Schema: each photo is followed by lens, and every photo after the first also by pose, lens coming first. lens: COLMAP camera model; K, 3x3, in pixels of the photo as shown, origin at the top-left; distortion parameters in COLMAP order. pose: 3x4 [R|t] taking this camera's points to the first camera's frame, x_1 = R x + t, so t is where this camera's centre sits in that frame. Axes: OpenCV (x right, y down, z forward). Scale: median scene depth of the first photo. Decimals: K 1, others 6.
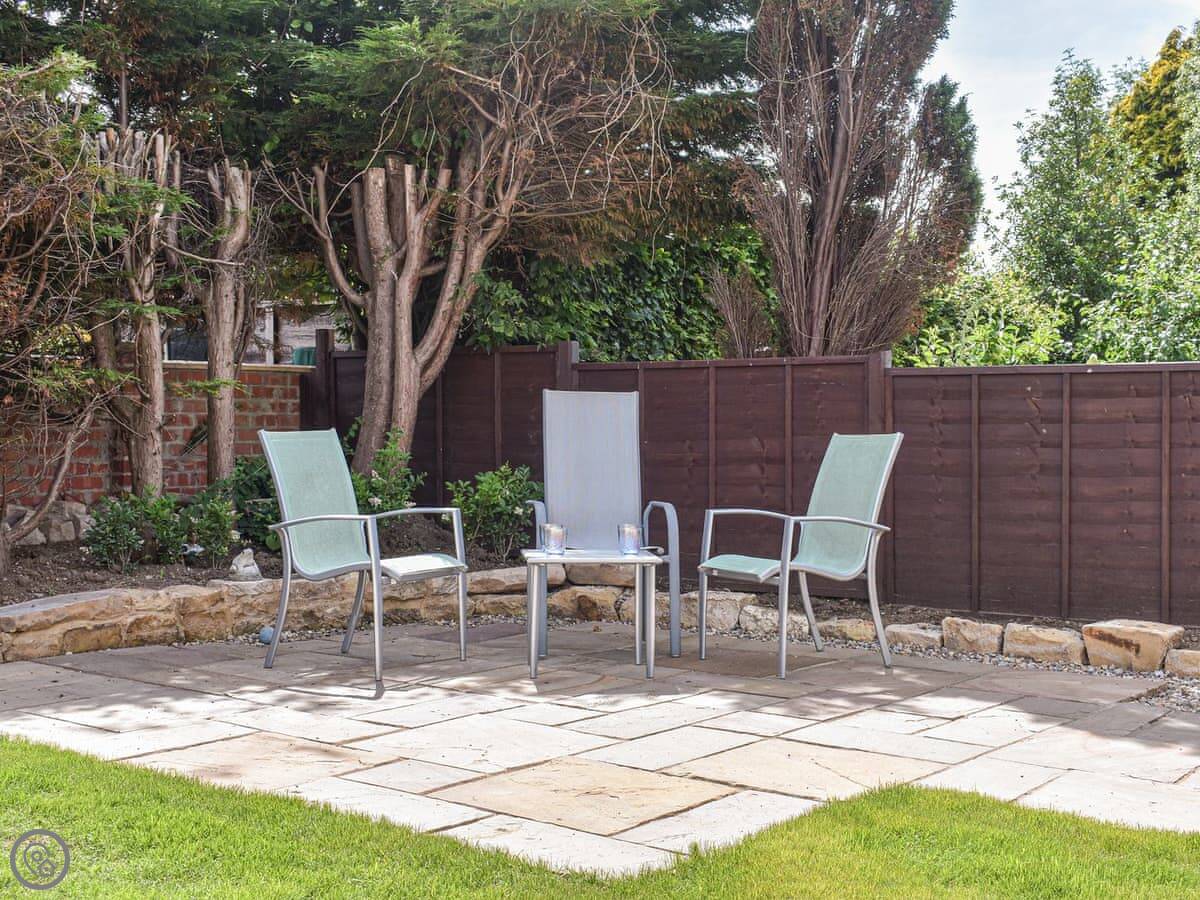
lens RADIAL K [[1222.8, 0, 604.3], [0, 1222.8, 424.6], [0, 0, 1]] dist [-0.021195, -0.018786]
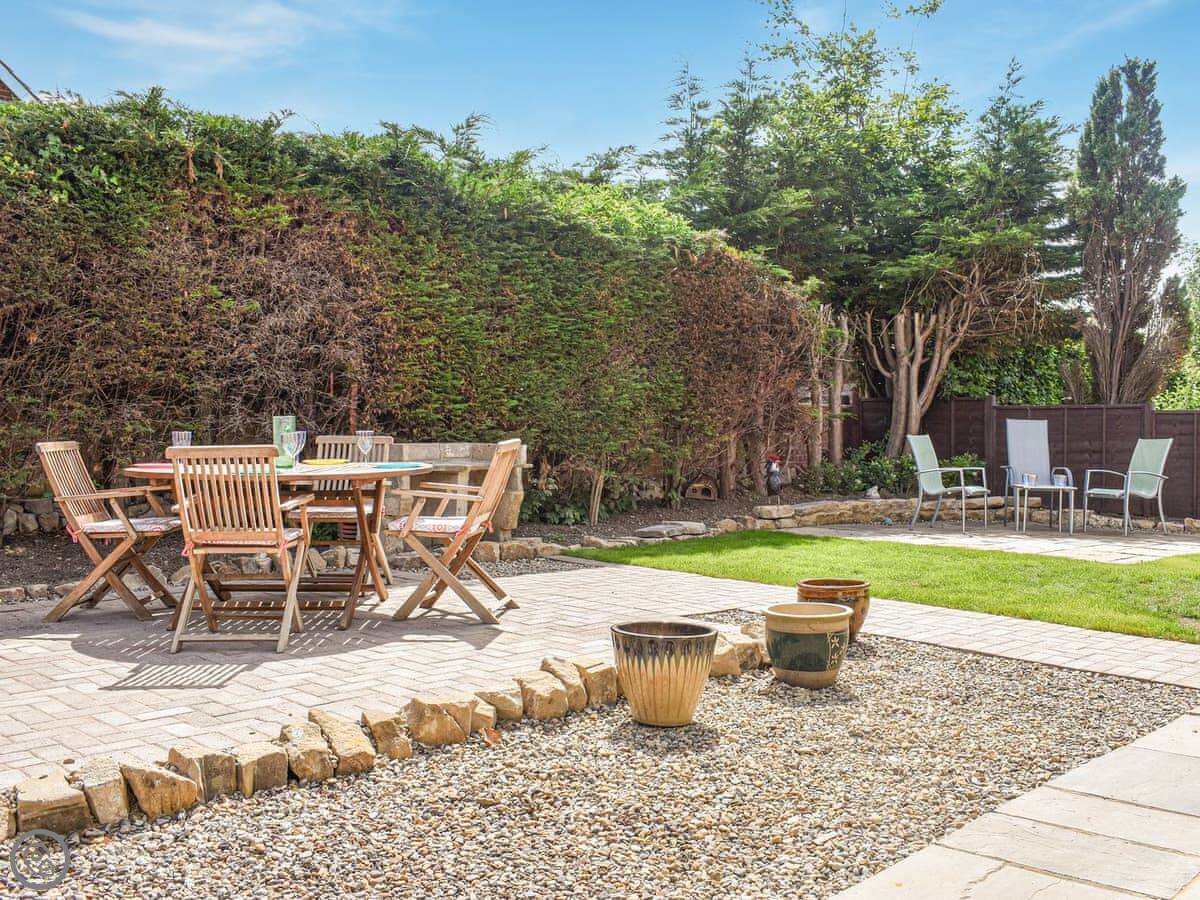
lens RADIAL K [[1098.2, 0, 594.3], [0, 1098.2, 429.8], [0, 0, 1]] dist [-0.080885, 0.001561]
pose [[0.989552, 0.009713, -0.143847, -0.448889], [-0.011120, 0.999898, -0.008984, 0.016045], [0.143745, 0.010490, 0.989559, -0.982606]]
